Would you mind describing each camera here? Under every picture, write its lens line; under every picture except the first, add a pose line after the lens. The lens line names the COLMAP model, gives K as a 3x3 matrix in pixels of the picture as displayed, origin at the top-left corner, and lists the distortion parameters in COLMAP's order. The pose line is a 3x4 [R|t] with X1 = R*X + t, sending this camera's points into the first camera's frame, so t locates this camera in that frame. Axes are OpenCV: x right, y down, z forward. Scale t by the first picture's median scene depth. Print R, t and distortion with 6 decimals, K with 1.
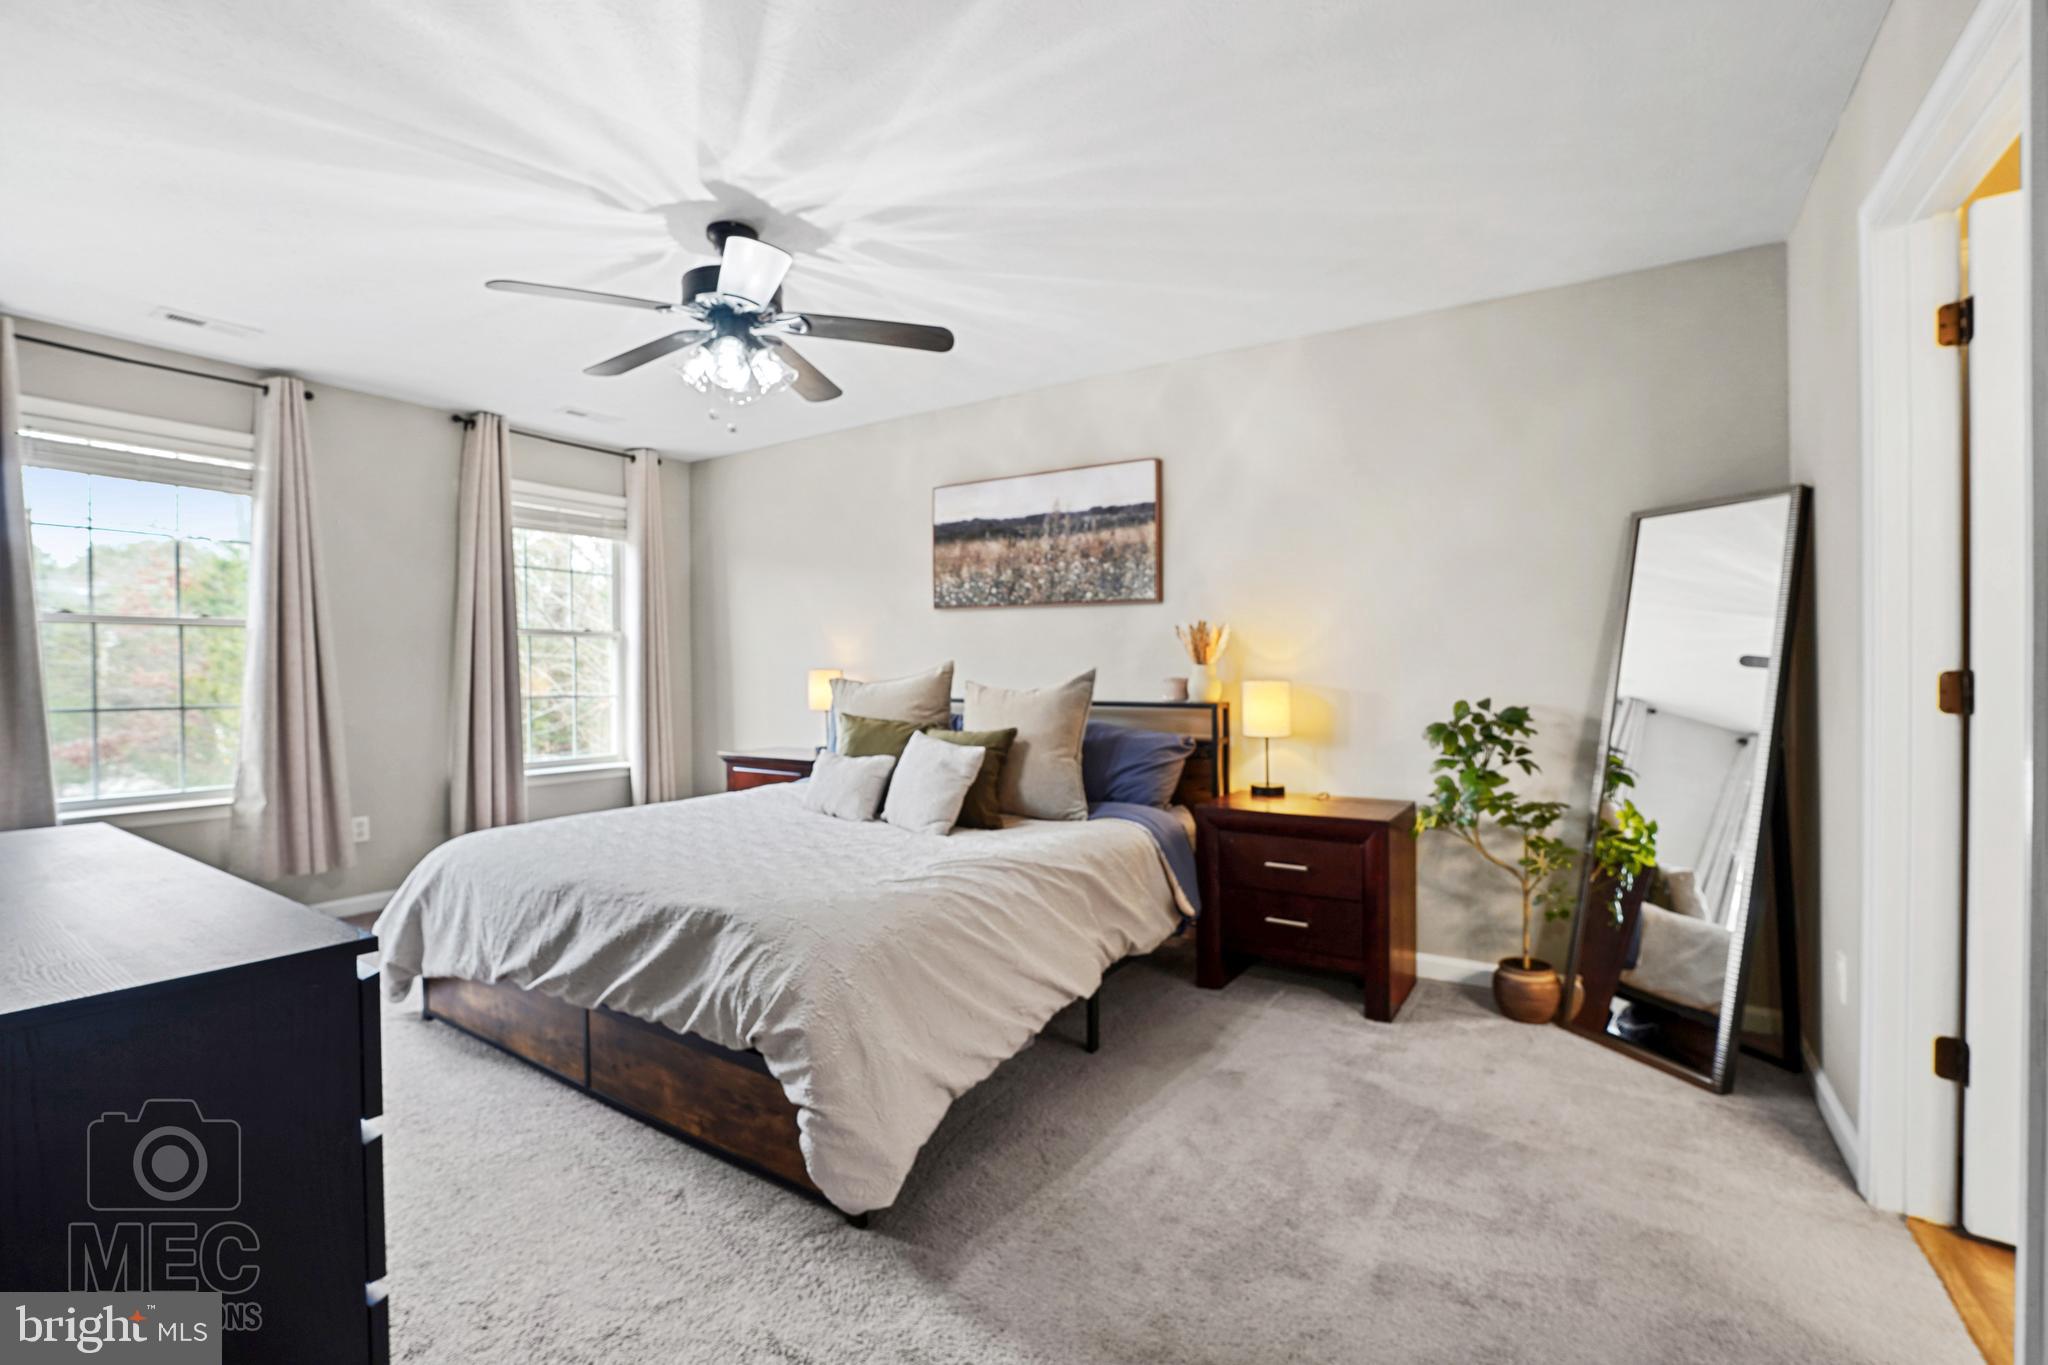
lens RADIAL K [[919.7, 0, 1040.8], [0, 919.7, 678.9], [0, 0, 1]] dist [-0.014357, 0.001411]
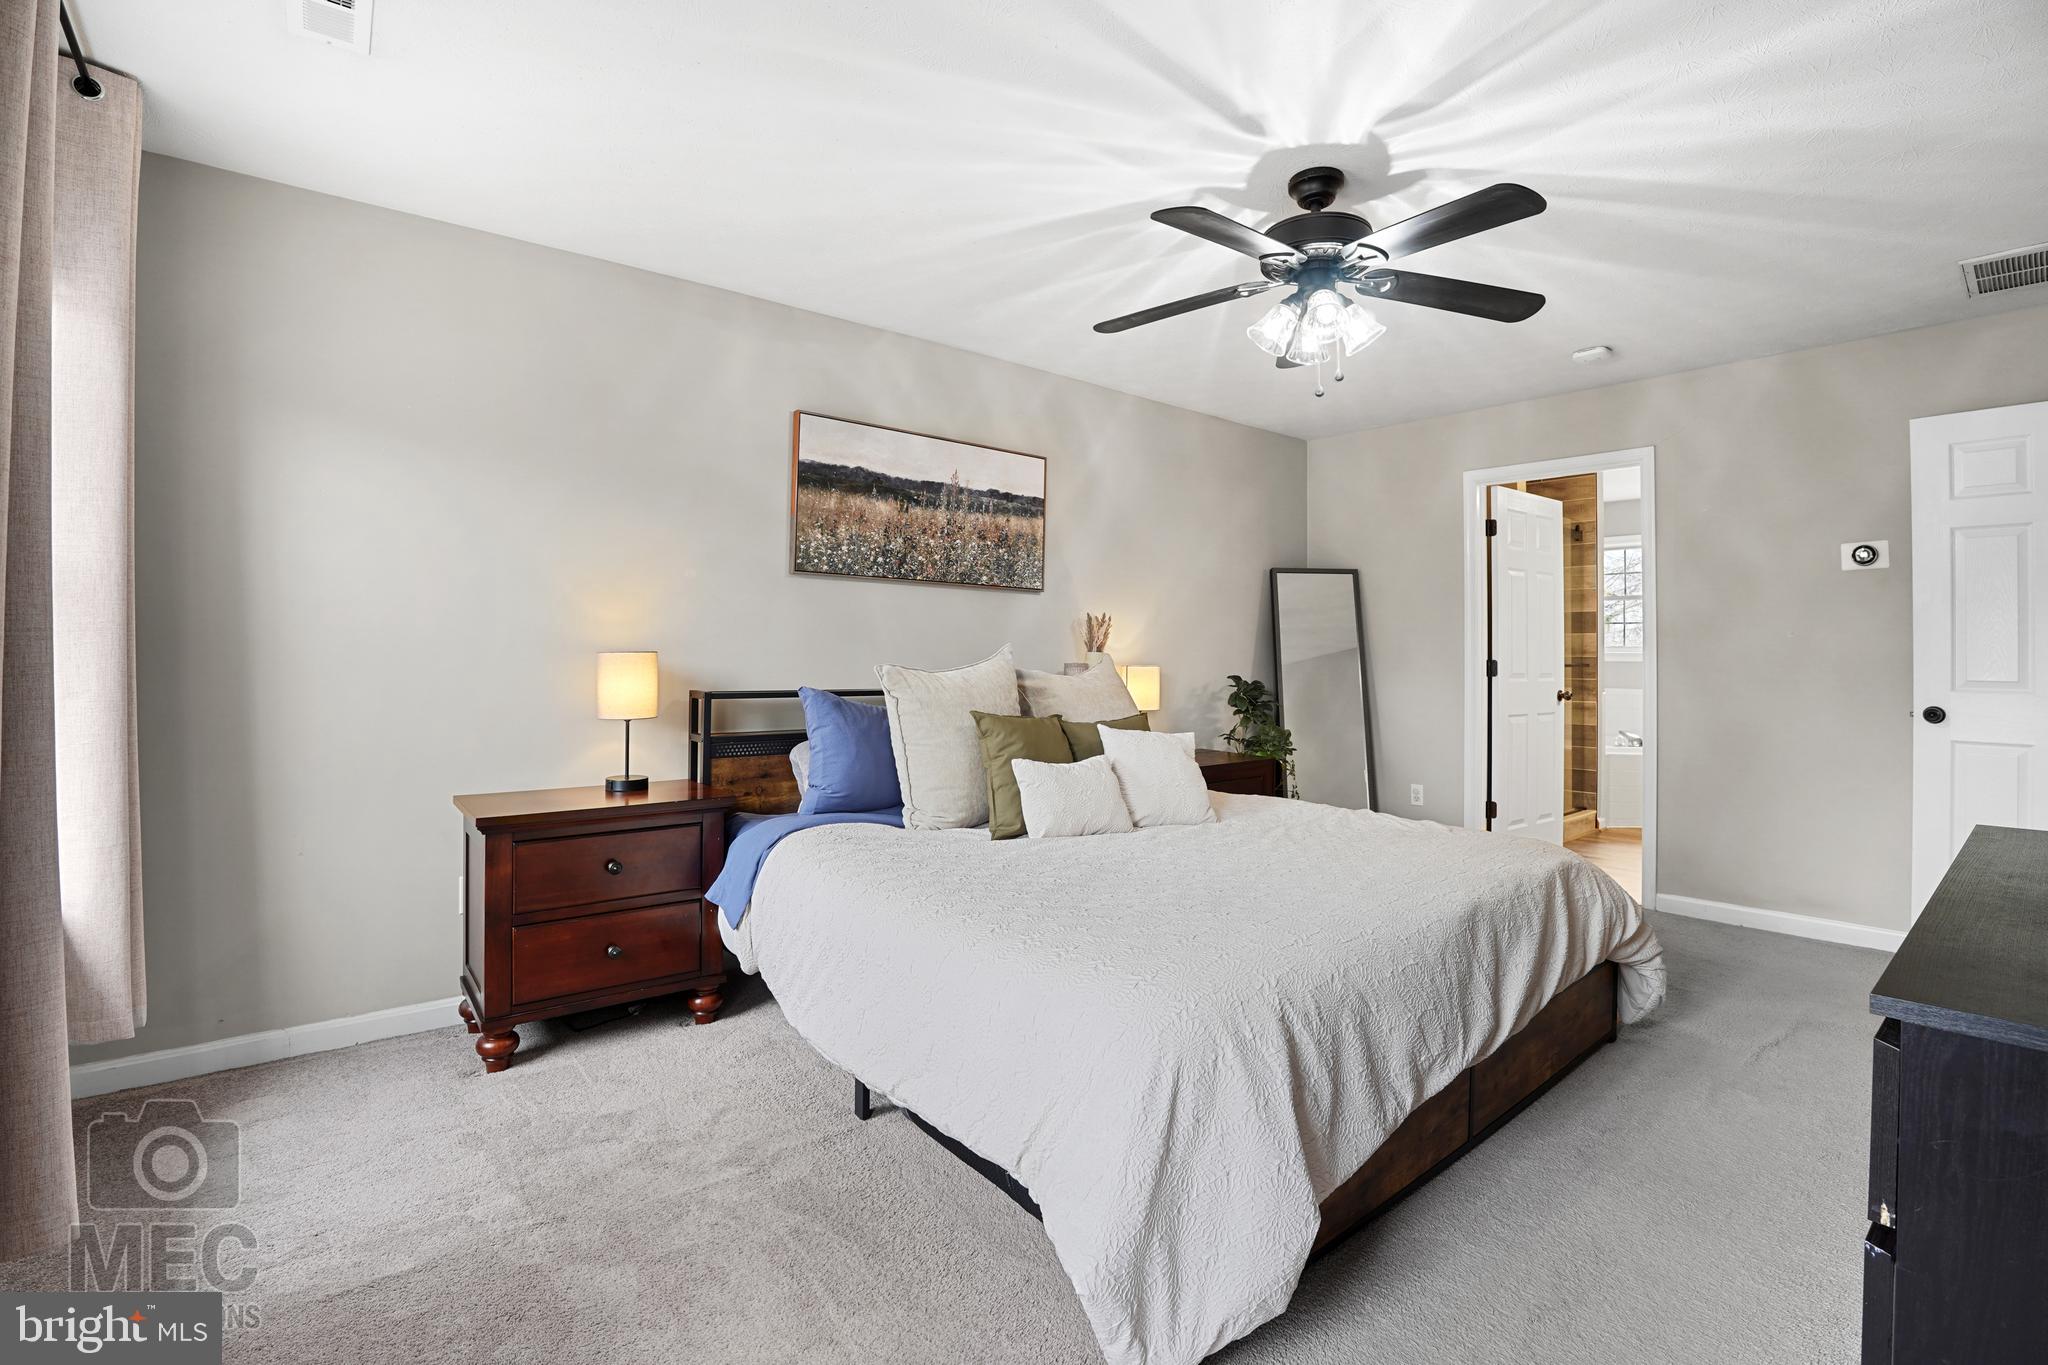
lens RADIAL K [[919.7, 0, 1040.3], [0, 919.7, 667.5], [0, 0, 1]] dist [-0.014357, 0.001411]
pose [[0.279704, -0.007611, 0.960056, -0.845837], [0.007829, 0.999953, 0.005647, -0.001808], [-0.960054, 0.005936, 0.279750, 0.655126]]
